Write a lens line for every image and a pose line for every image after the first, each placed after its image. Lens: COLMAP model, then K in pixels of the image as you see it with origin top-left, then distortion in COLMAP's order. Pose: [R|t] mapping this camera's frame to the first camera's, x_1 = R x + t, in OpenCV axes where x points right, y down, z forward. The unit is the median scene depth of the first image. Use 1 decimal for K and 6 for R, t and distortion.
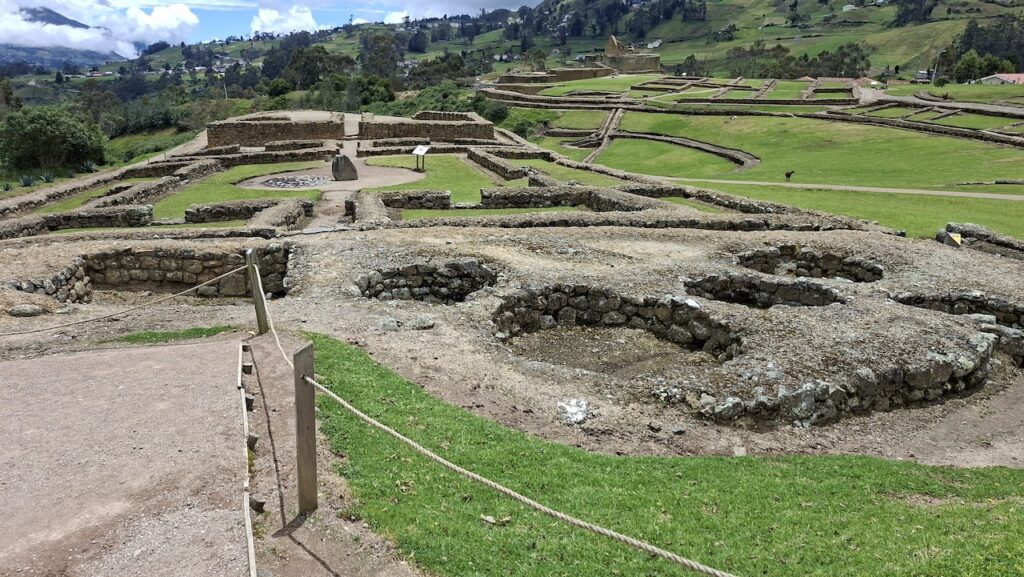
lens RADIAL K [[705.8, 0, 512.0], [0, 705.8, 288.5], [0, 0, 1]] dist [0.103710, -0.137515]
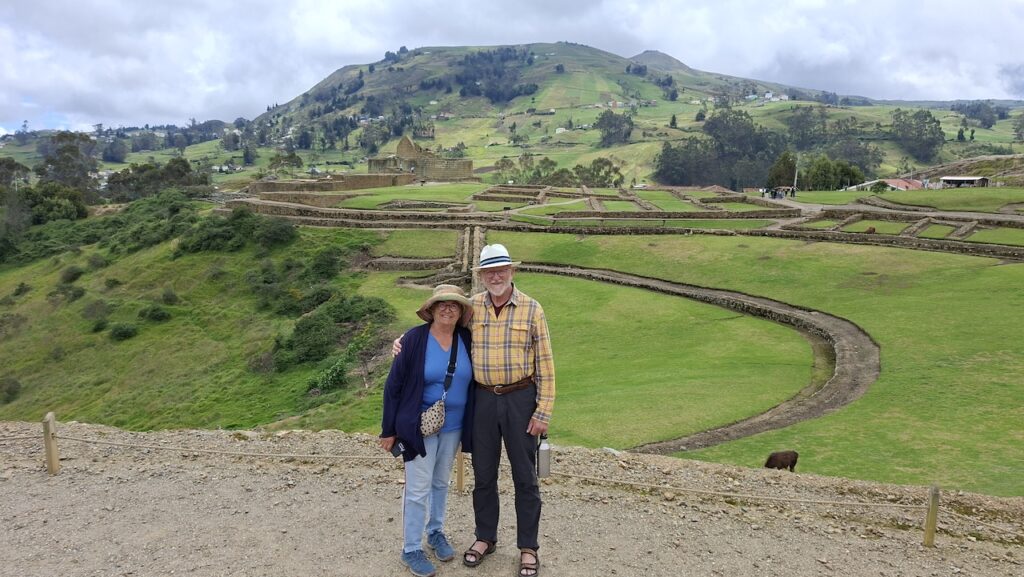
lens RADIAL K [[705.8, 0, 512.0], [0, 705.8, 288.5], [0, 0, 1]] dist [0.103710, -0.137515]
pose [[0.930346, -0.052827, 0.362858, -0.069796], [0.107044, 0.985591, -0.130965, -0.110168], [-0.350711, 0.160685, 0.922595, 0.403247]]
